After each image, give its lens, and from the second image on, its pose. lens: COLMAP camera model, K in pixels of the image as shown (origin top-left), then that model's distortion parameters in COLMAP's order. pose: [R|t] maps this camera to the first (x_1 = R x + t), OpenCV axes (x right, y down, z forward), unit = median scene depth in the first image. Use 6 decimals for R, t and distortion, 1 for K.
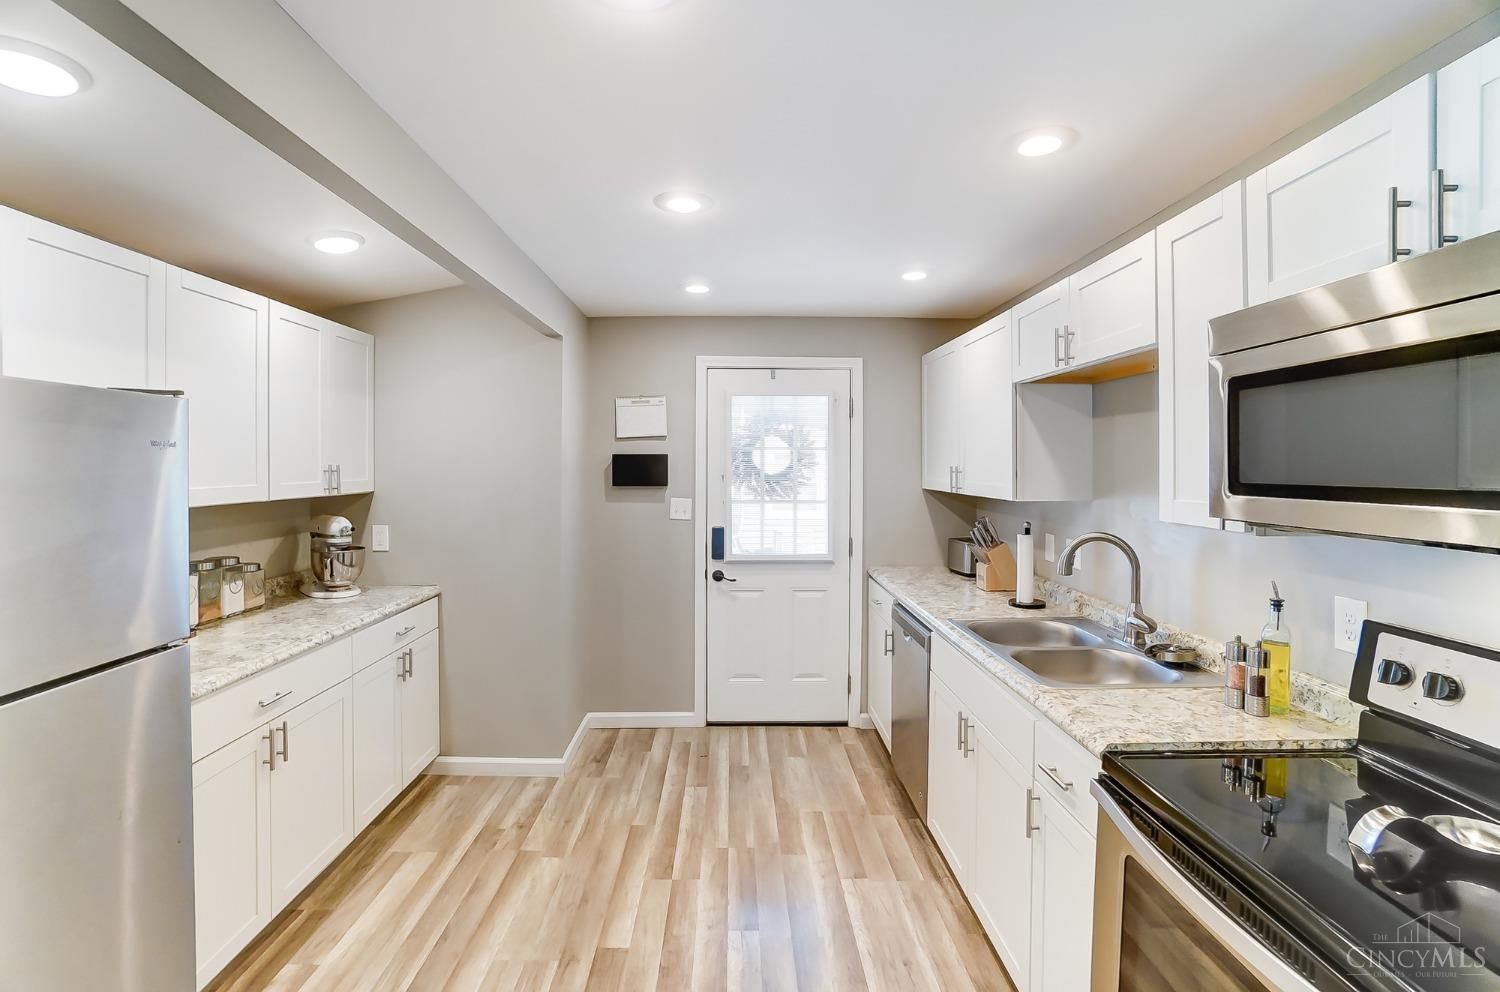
lens RADIAL K [[686.7, 0, 750.2], [0, 686.7, 470.4], [0, 0, 1]] dist [-0.061280, 0.028398]
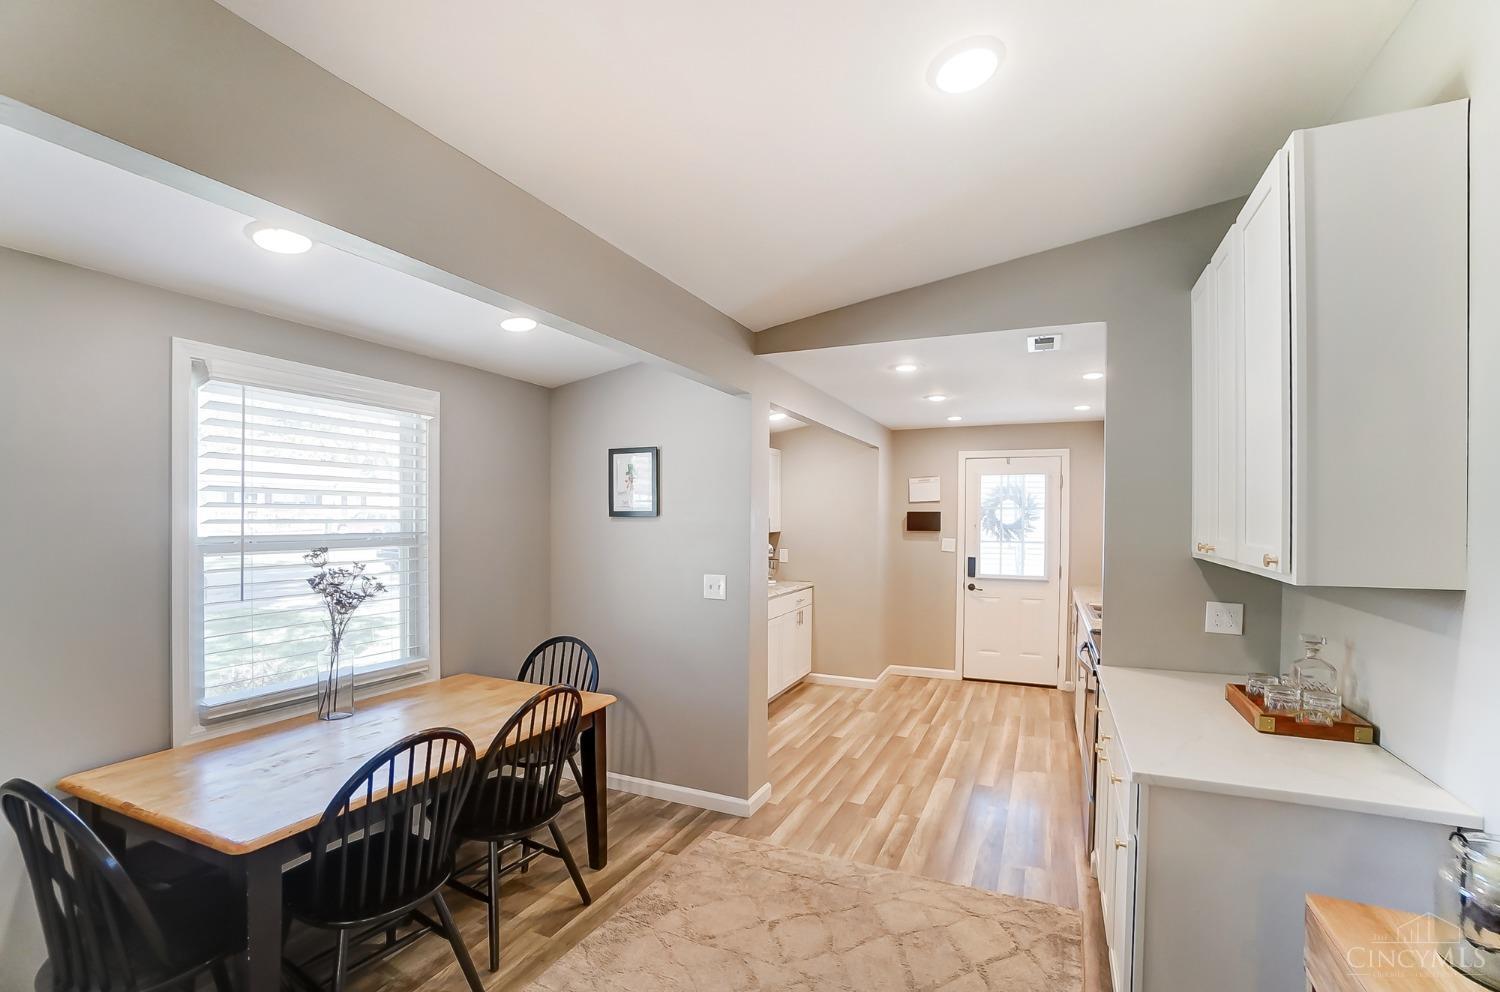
lens RADIAL K [[676.0, 0, 747.6], [0, 676.0, 532.8], [0, 0, 1]] dist [-0.055557, 0.000088]
pose [[0.903936, 0.012510, -0.427485, 0.180255], [-0.006587, 0.999861, 0.015331, 0.006209], [0.427618, -0.011042, 0.903892, -0.781489]]
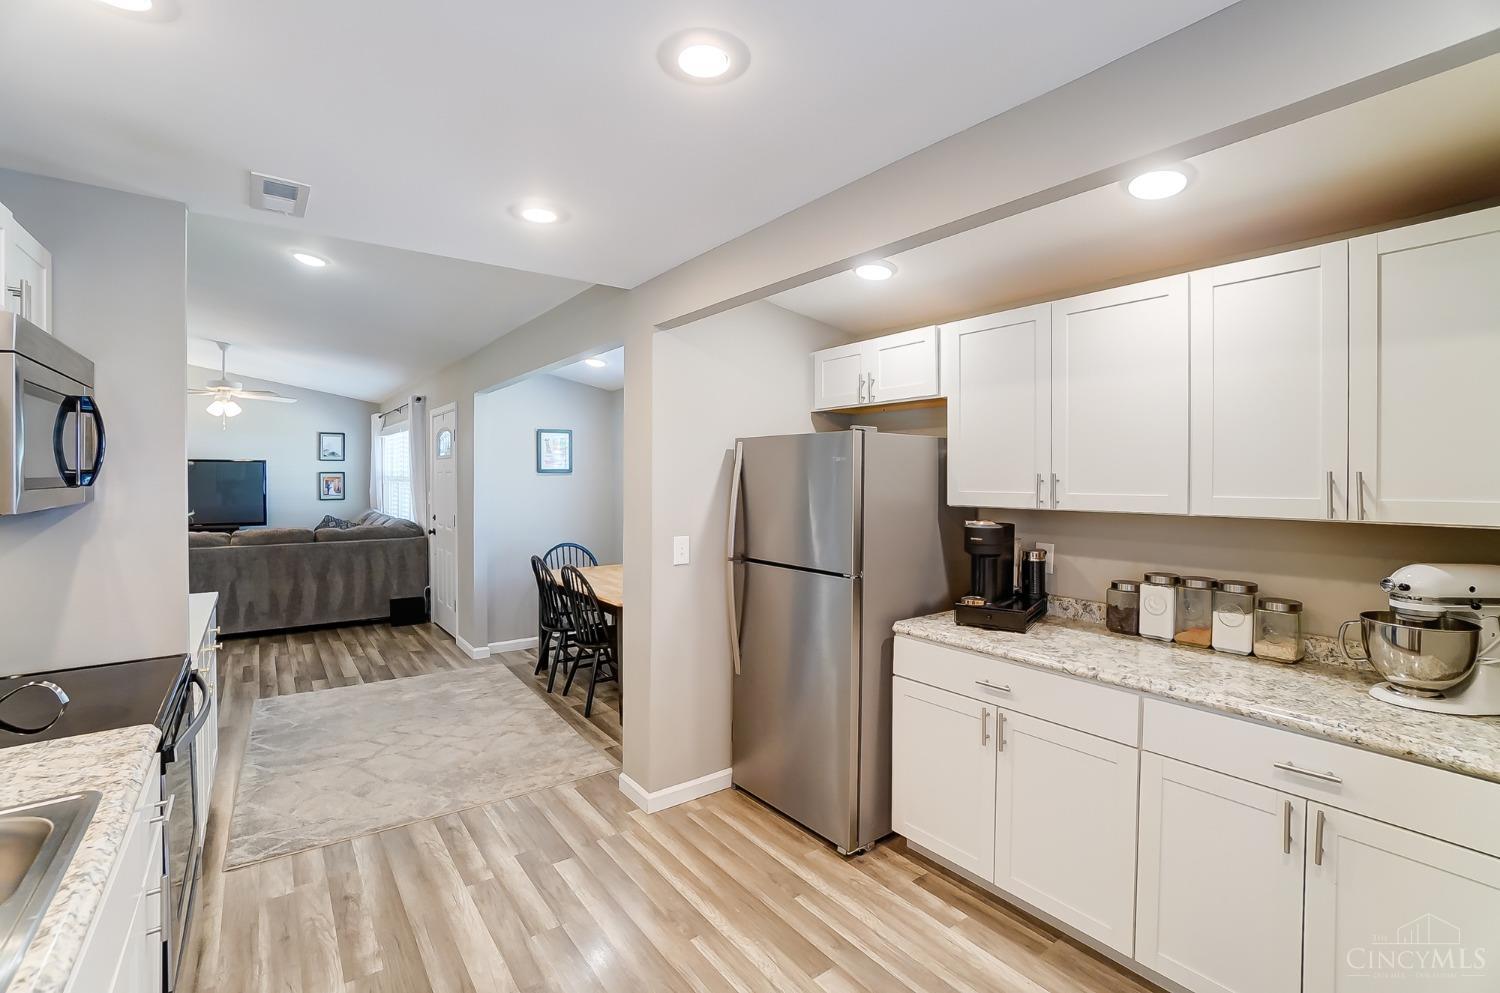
lens RADIAL K [[664.1, 0, 750.3], [0, 664.1, 480.2], [0, 0, 1]] dist [-0.034715, 0.008974]
pose [[-0.813922, -0.000169, -0.580974, 0.150896], [-0.008103, 0.999906, 0.011062, -0.002407], [0.580917, 0.013711, -0.813847, 1.031050]]
